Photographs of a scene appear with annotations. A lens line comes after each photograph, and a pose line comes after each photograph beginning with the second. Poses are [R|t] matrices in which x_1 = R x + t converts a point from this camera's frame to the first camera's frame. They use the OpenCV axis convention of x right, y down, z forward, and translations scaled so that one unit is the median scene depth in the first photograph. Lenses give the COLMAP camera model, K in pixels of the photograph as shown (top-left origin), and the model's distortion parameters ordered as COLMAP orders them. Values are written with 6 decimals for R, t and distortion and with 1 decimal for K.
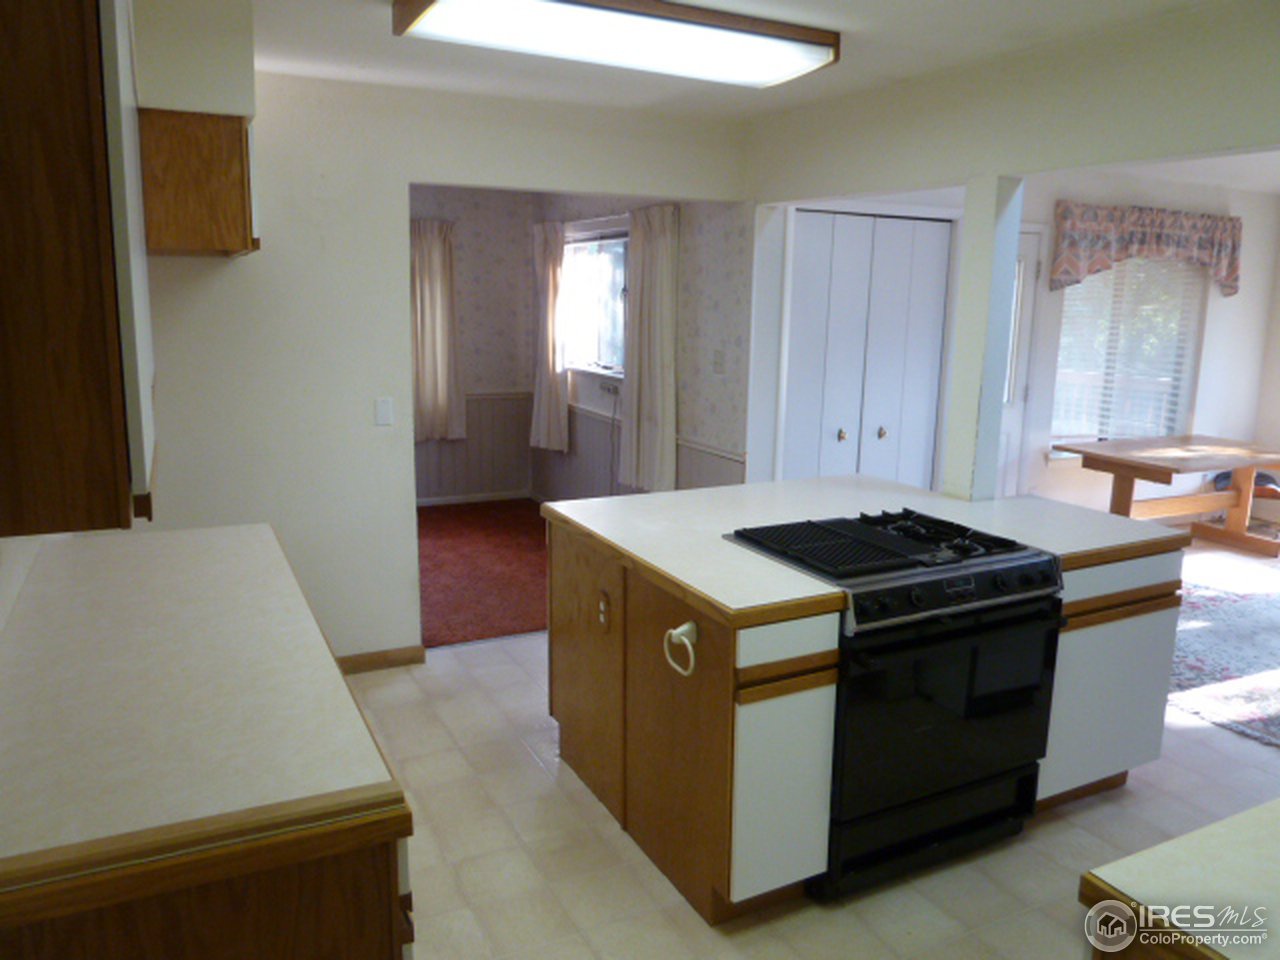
lens RADIAL K [[957.7, 0, 647.3], [0, 957.7, 478.5], [0, 0, 1]] dist [-0.026110, -0.005310]
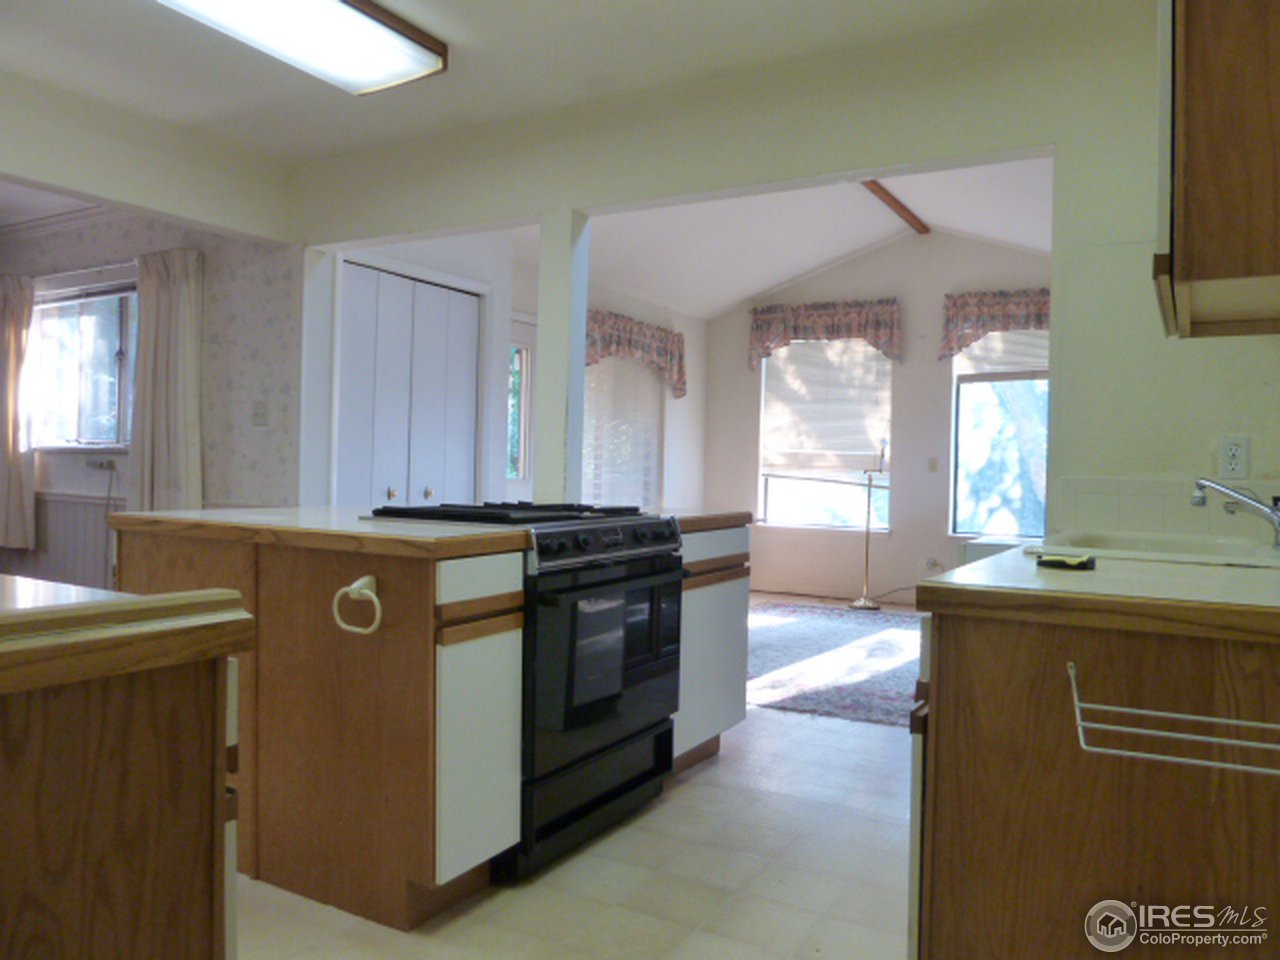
lens RADIAL K [[957.7, 0, 646.7], [0, 957.7, 479.0], [0, 0, 1]] dist [-0.026110, -0.005310]
pose [[0.839360, -0.004454, 0.543558, -0.112020], [0.097305, 0.985046, -0.142185, 0.107312], [-0.534796, 0.172235, 0.827241, 0.049272]]
